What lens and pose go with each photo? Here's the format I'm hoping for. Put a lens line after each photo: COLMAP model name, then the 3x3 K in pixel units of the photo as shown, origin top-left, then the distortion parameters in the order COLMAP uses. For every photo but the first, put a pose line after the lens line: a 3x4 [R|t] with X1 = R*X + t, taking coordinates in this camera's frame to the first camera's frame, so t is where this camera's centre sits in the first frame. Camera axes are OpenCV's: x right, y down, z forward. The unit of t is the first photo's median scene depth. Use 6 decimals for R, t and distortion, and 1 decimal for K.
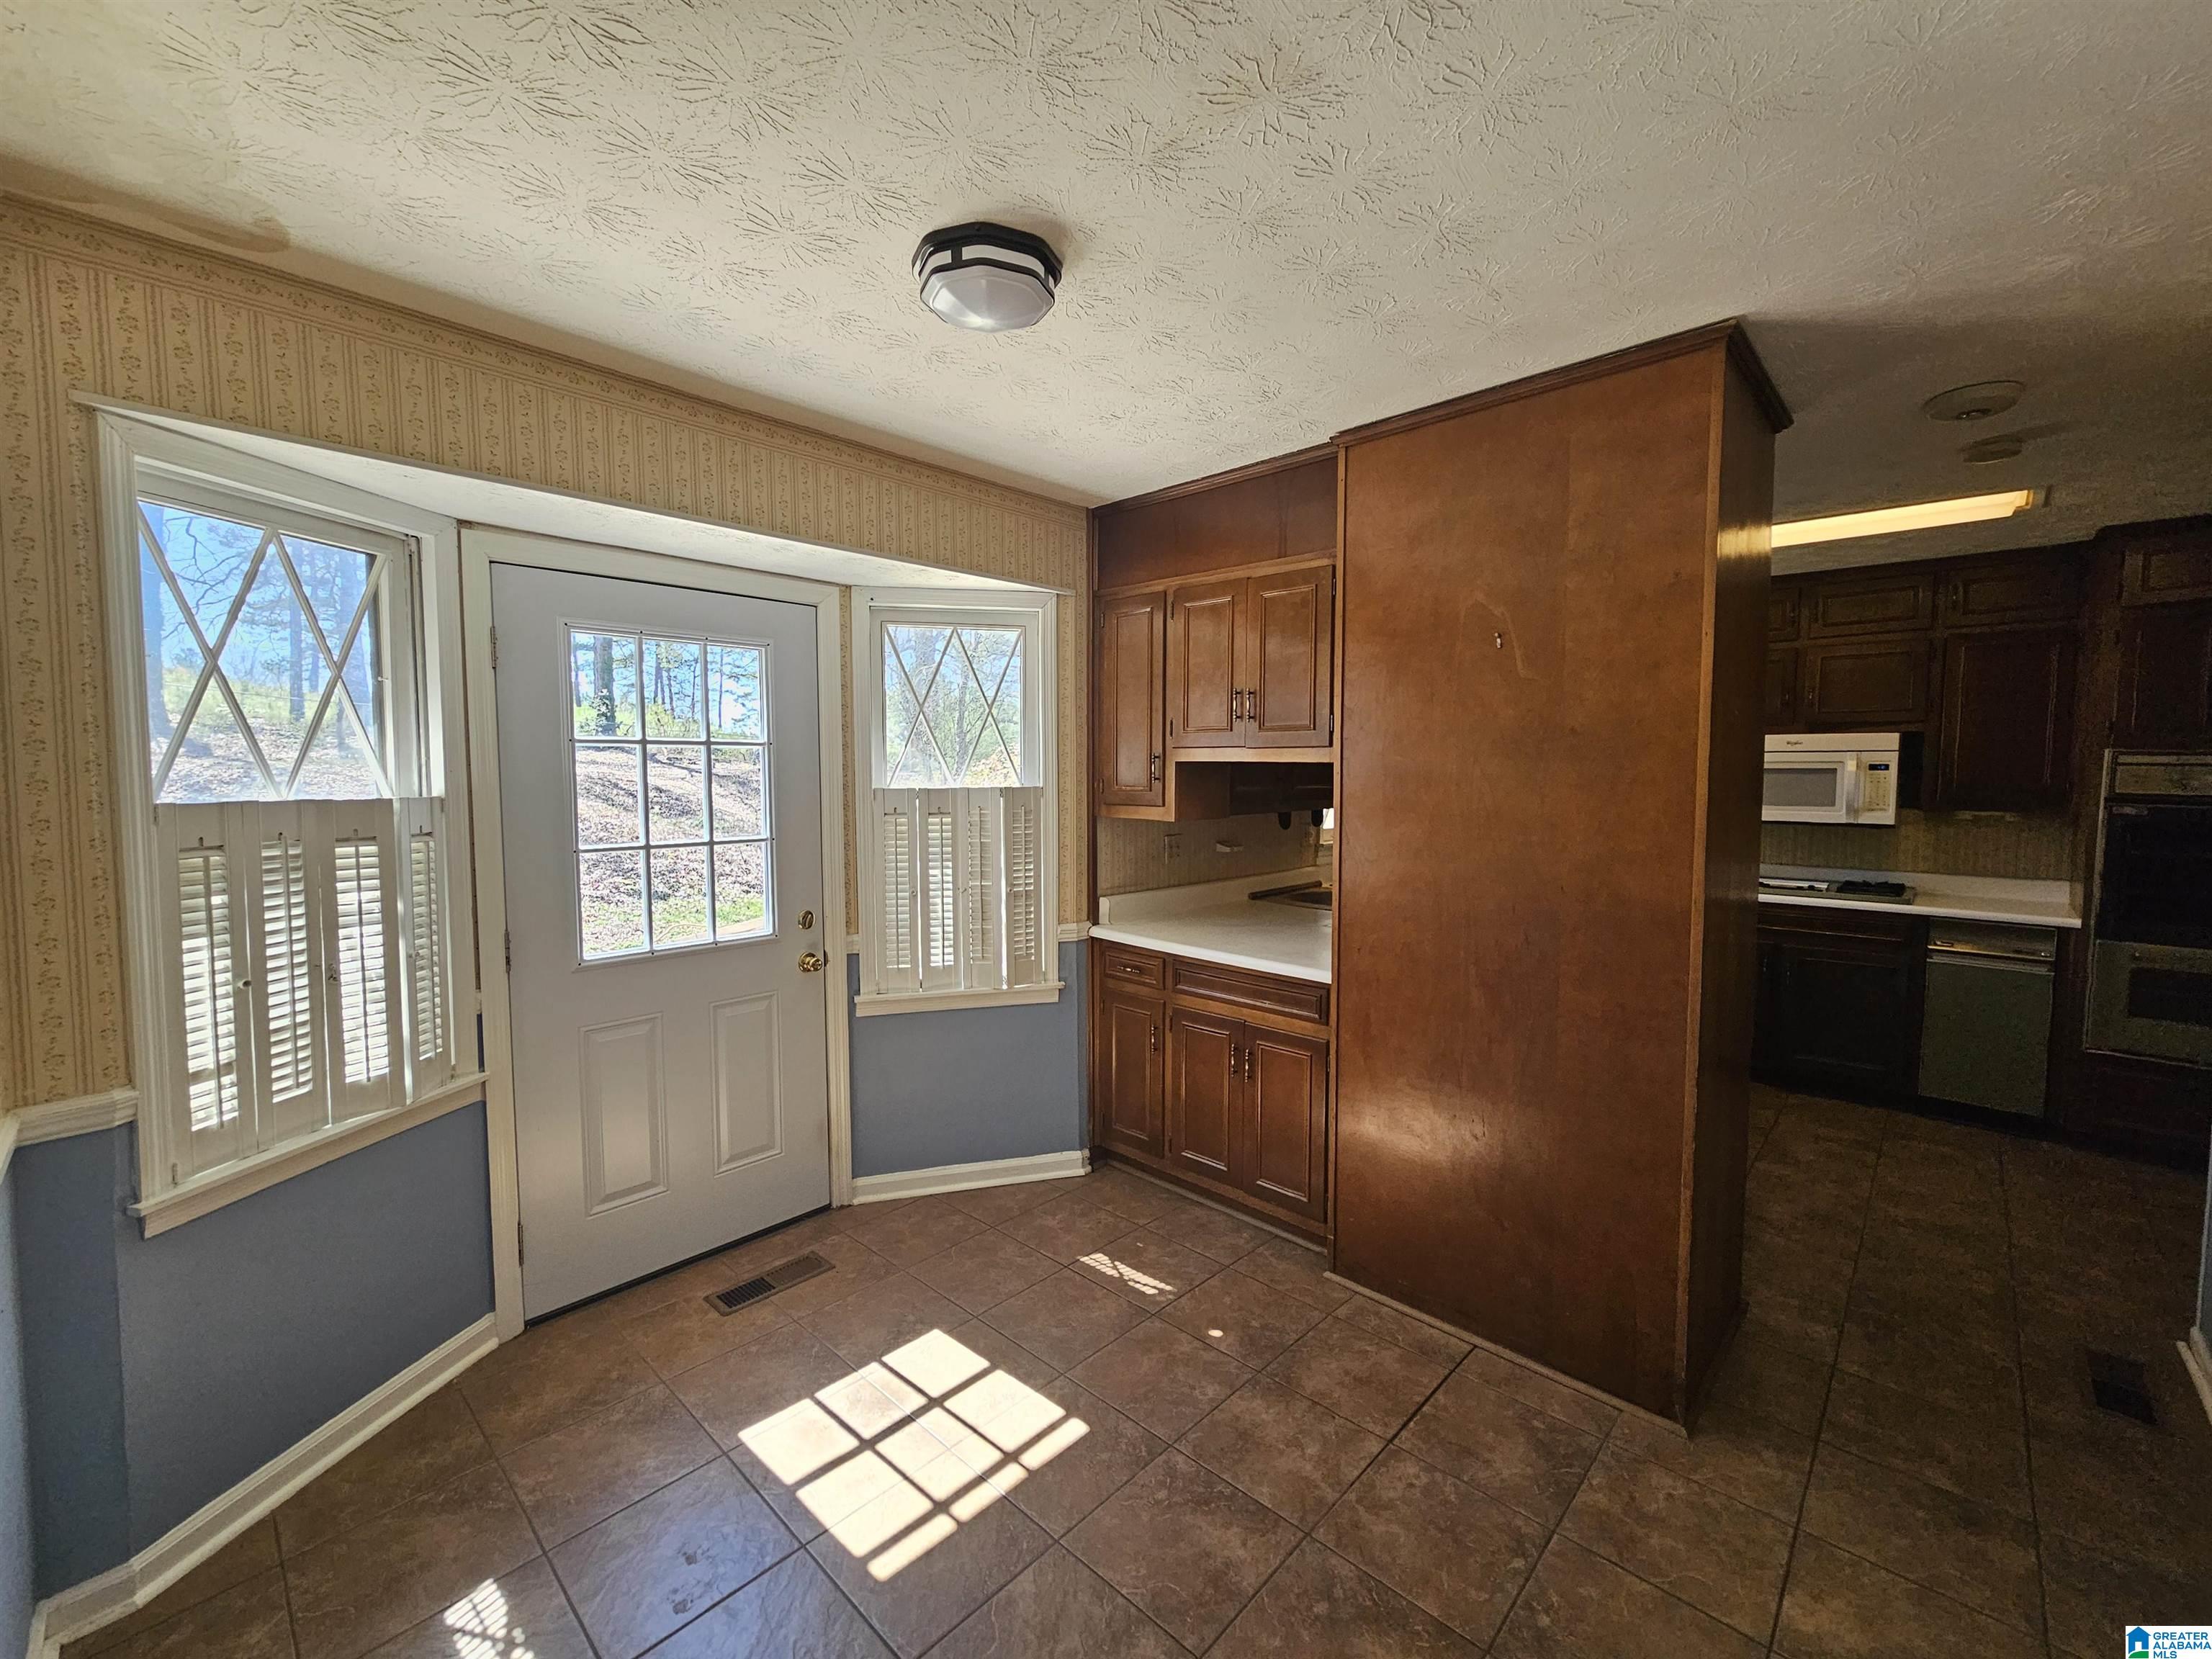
lens RADIAL K [[909.6, 0, 1105.1], [0, 909.6, 823.0], [0, 0, 1]] dist [0.000543, 0.000393]
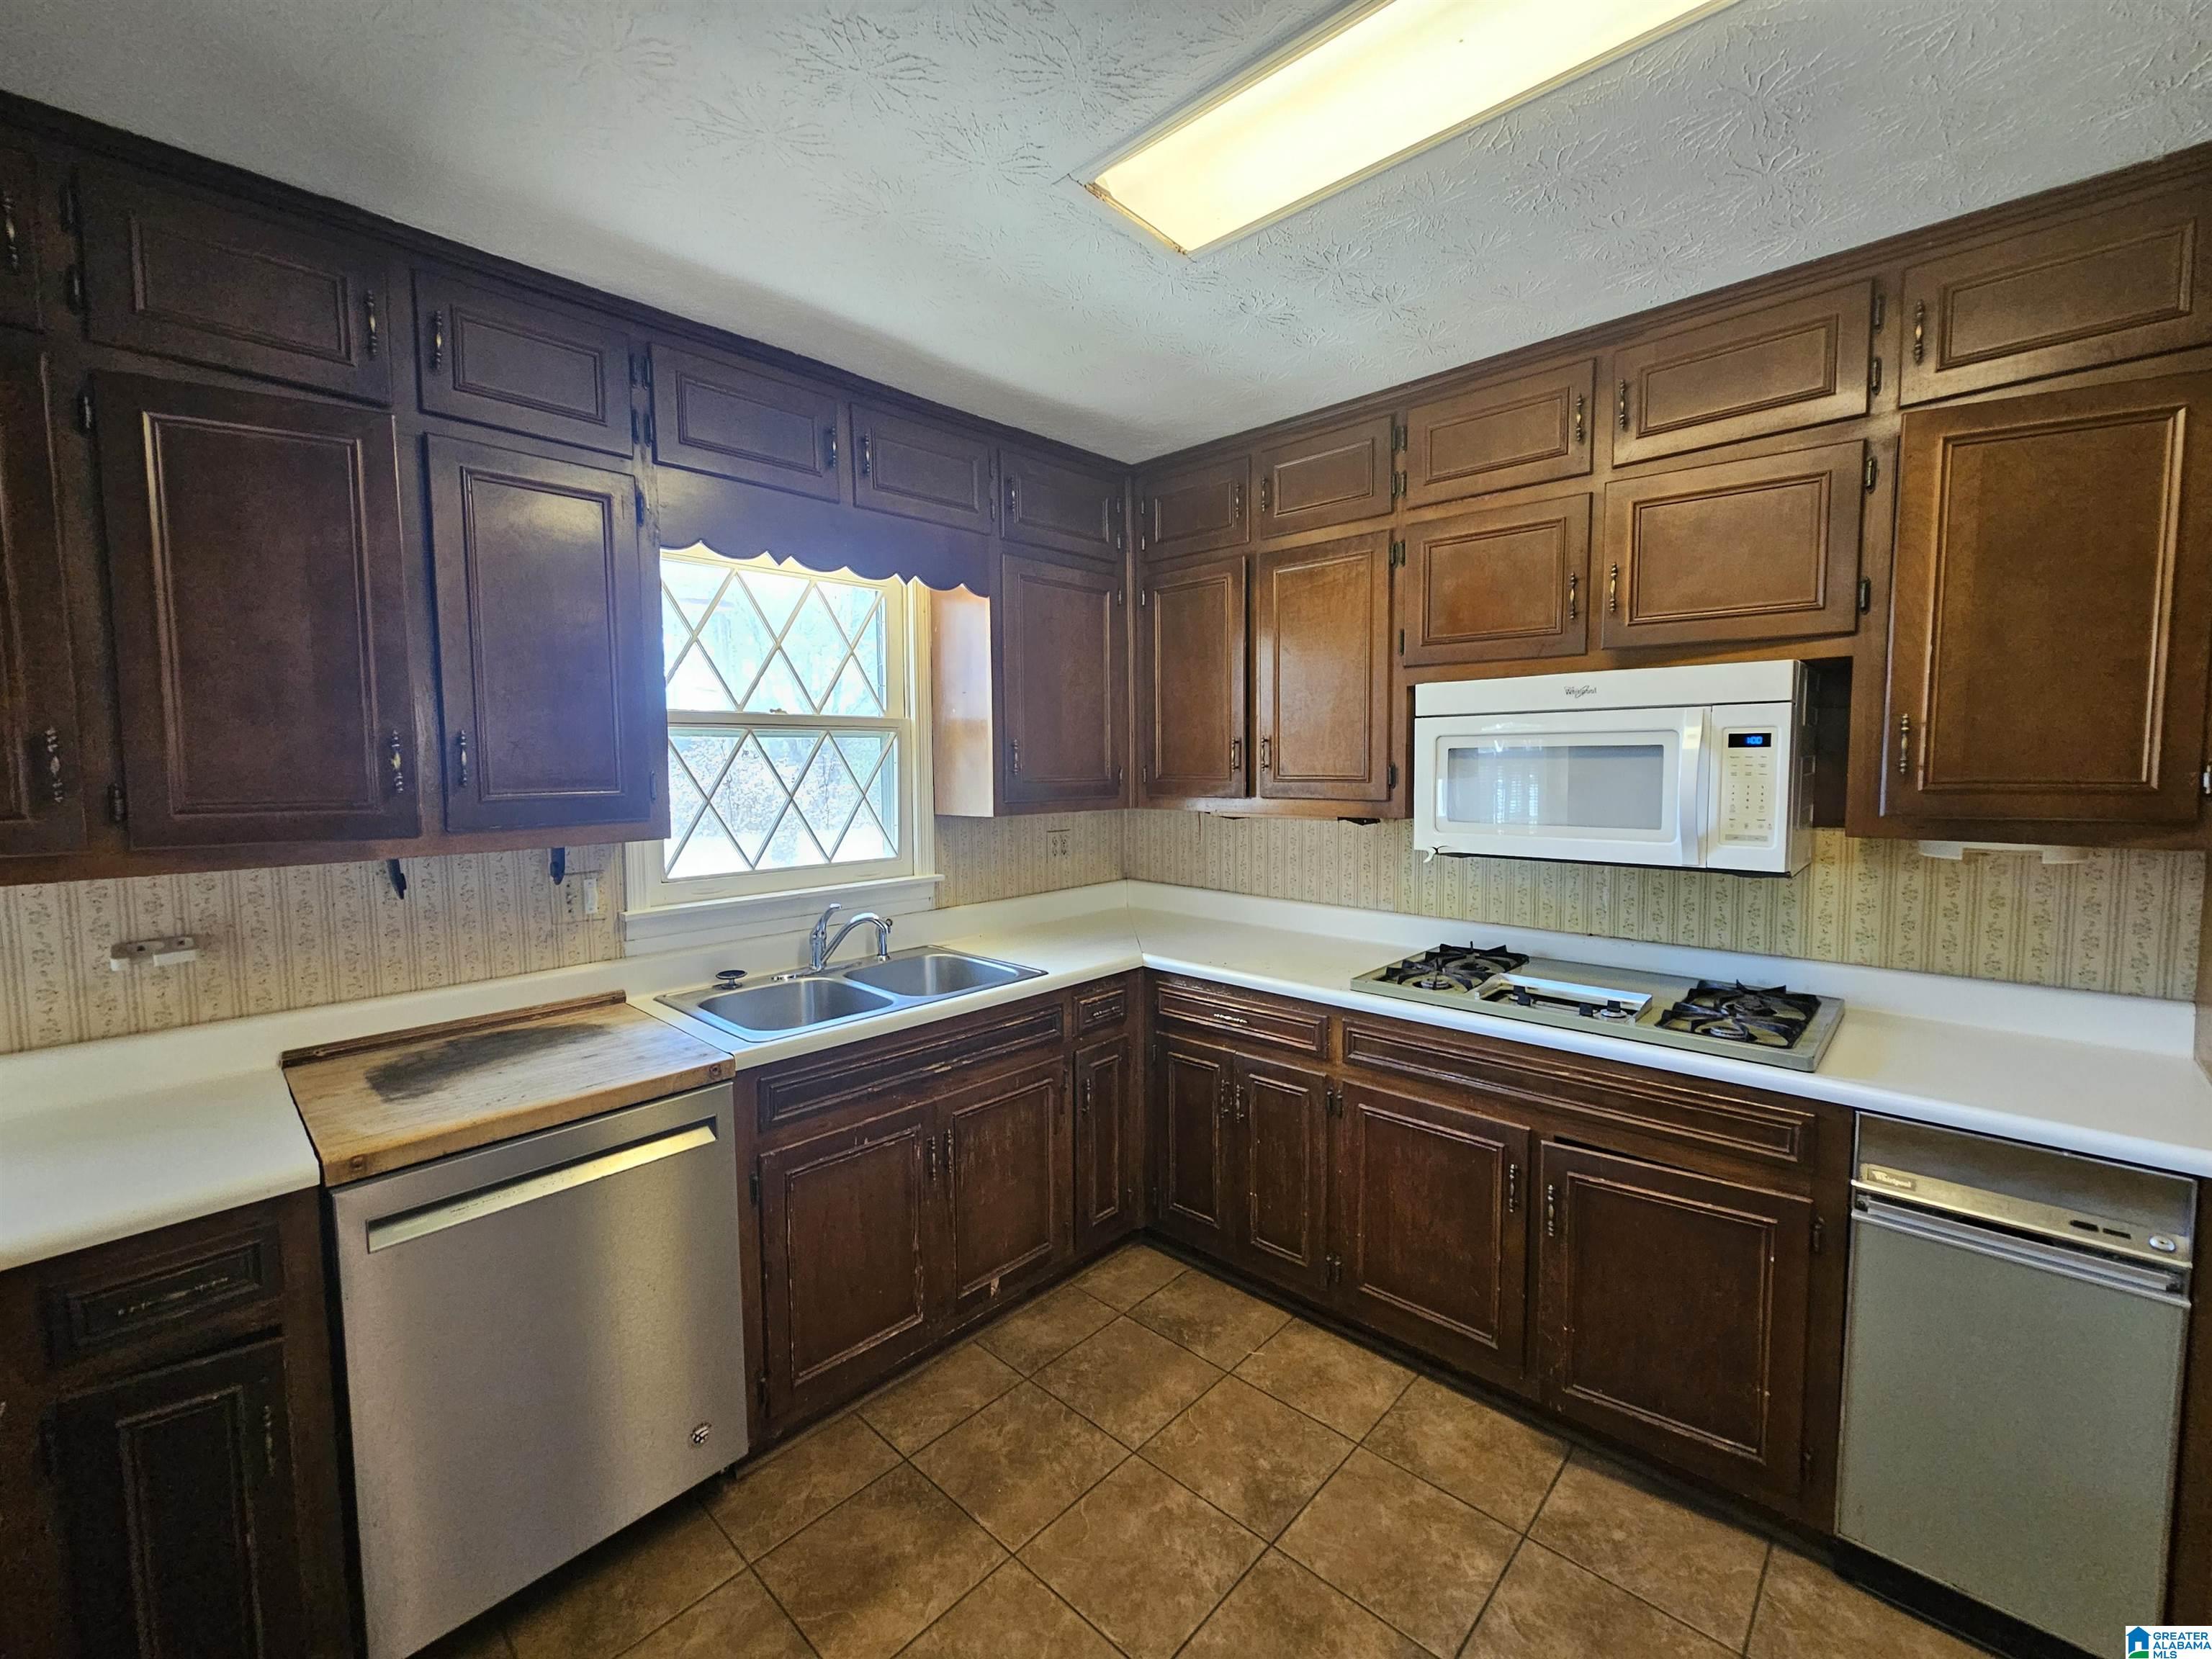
lens RADIAL K [[909.6, 0, 1106.7], [0, 909.6, 827.5], [0, 0, 1]] dist [0.000543, 0.000393]
pose [[0.999939, -0.010955, 0.001642, 0.537813], [0.010942, 0.999909, 0.007947, -0.025888], [-0.001729, -0.007929, 0.999967, 0.560668]]
